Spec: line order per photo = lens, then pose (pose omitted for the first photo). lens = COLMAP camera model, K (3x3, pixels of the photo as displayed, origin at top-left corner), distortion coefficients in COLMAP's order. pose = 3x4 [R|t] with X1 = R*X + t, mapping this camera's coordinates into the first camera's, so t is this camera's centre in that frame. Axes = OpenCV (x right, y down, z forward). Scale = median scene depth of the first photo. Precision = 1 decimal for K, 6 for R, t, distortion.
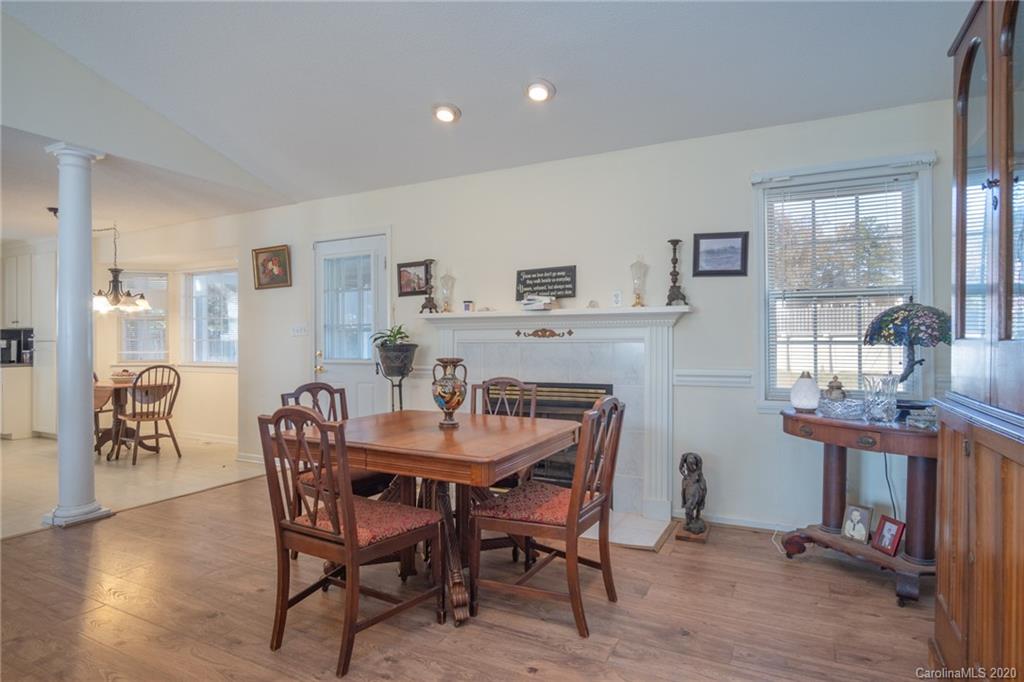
lens RADIAL K [[557.7, 0, 507.5], [0, 557.7, 344.9], [0, 0, 1]] dist [-0.024995, 0.000463]
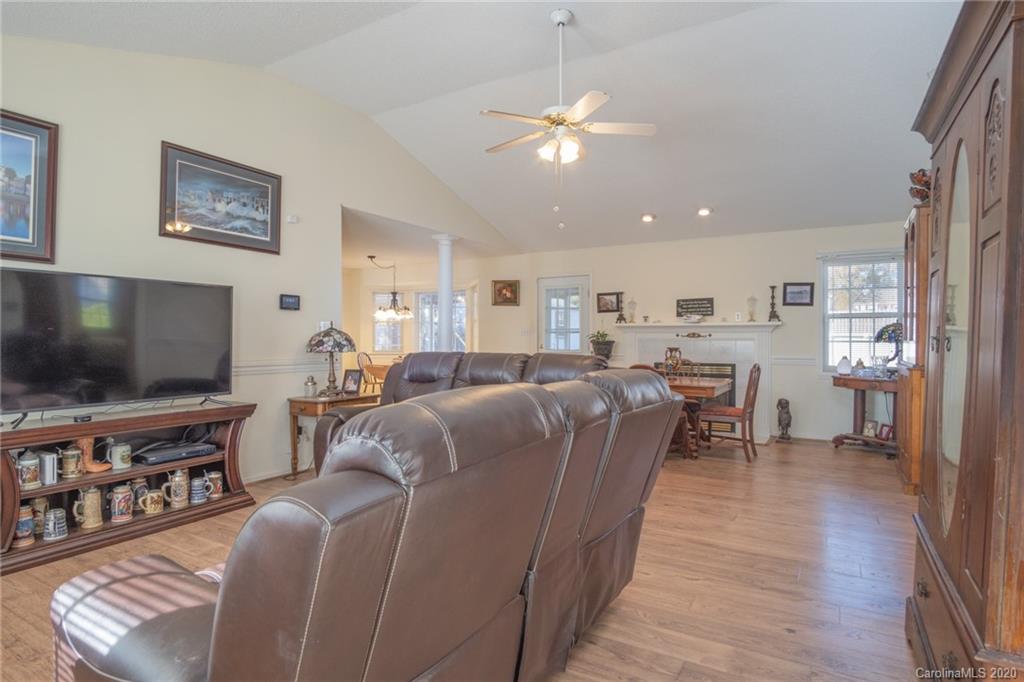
lens RADIAL K [[563.9, 0, 498.7], [0, 563.9, 339.1], [0, 0, 1]] dist [-0.024240, 0.000032]
pose [[0.997803, 0.006607, -0.065915, -0.450414], [-0.007032, 0.999956, -0.006214, 0.006920], [0.065871, 0.006664, 0.997806, -0.856799]]
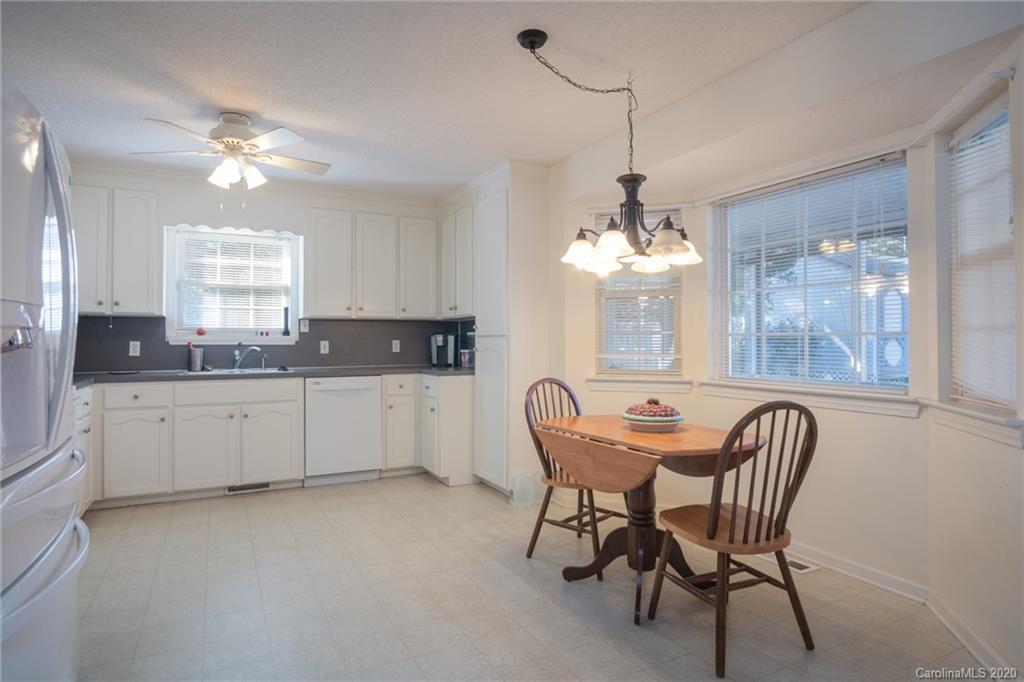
lens RADIAL K [[570.4, 0, 517.0], [0, 570.4, 336.8], [0, 0, 1]] dist [-0.029960, -0.000019]
pose [[0.821358, -0.002158, -0.570409, -0.764913], [-0.001971, 0.999976, -0.006621, -0.002984], [0.570409, 0.006563, 0.821334, 0.820698]]
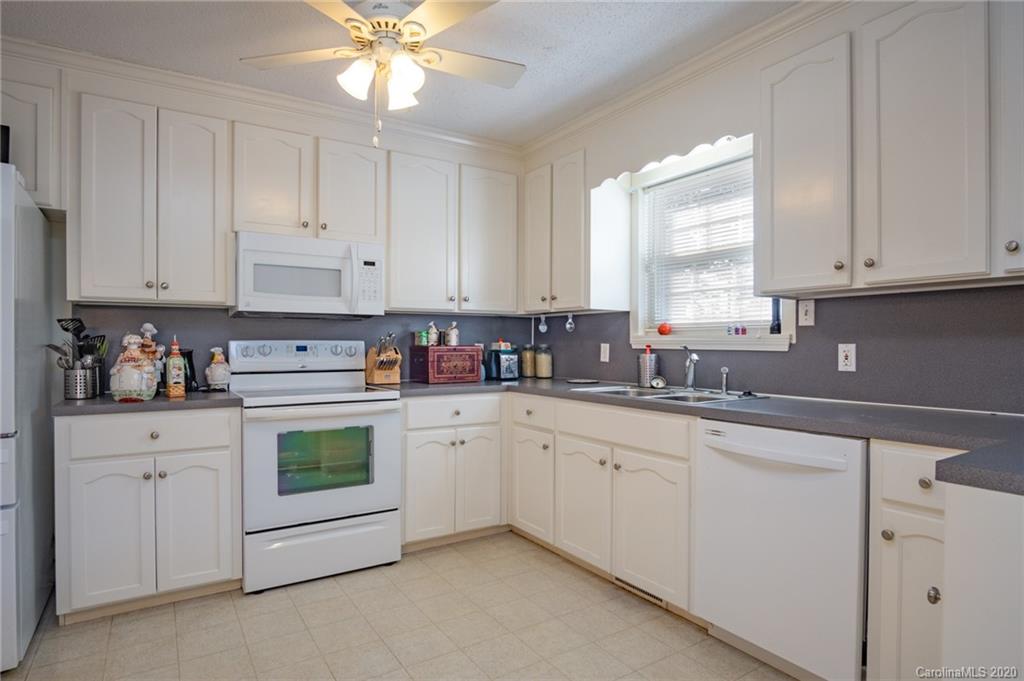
lens RADIAL K [[557.7, 0, 507.5], [0, 557.7, 344.4], [0, 0, 1]] dist [-0.024995, 0.000463]
pose [[-0.511843, 0.003857, -0.859070, -1.175385], [-0.002264, 0.999980, 0.005838, -0.003158], [0.859076, 0.004934, -0.511824, 1.604424]]
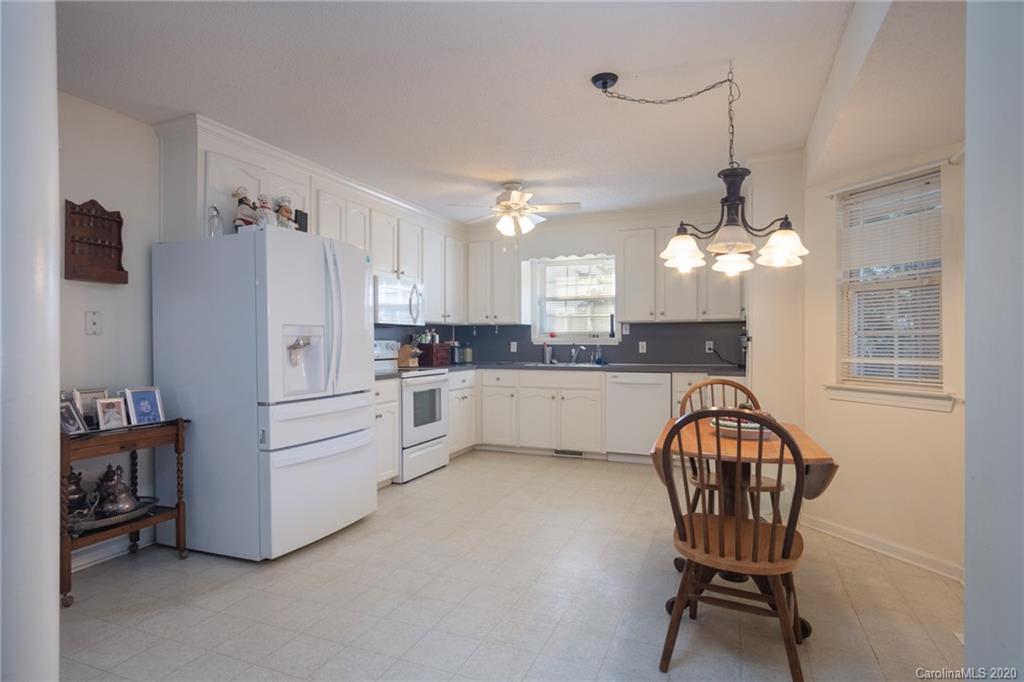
lens RADIAL K [[557.7, 0, 507.5], [0, 557.7, 344.9], [0, 0, 1]] dist [-0.024995, 0.000463]
pose [[0.079251, 0.008873, -0.996815, -0.423629], [-0.001843, 0.999960, 0.008755, -0.005200], [0.996853, 0.001143, 0.079265, 1.150168]]
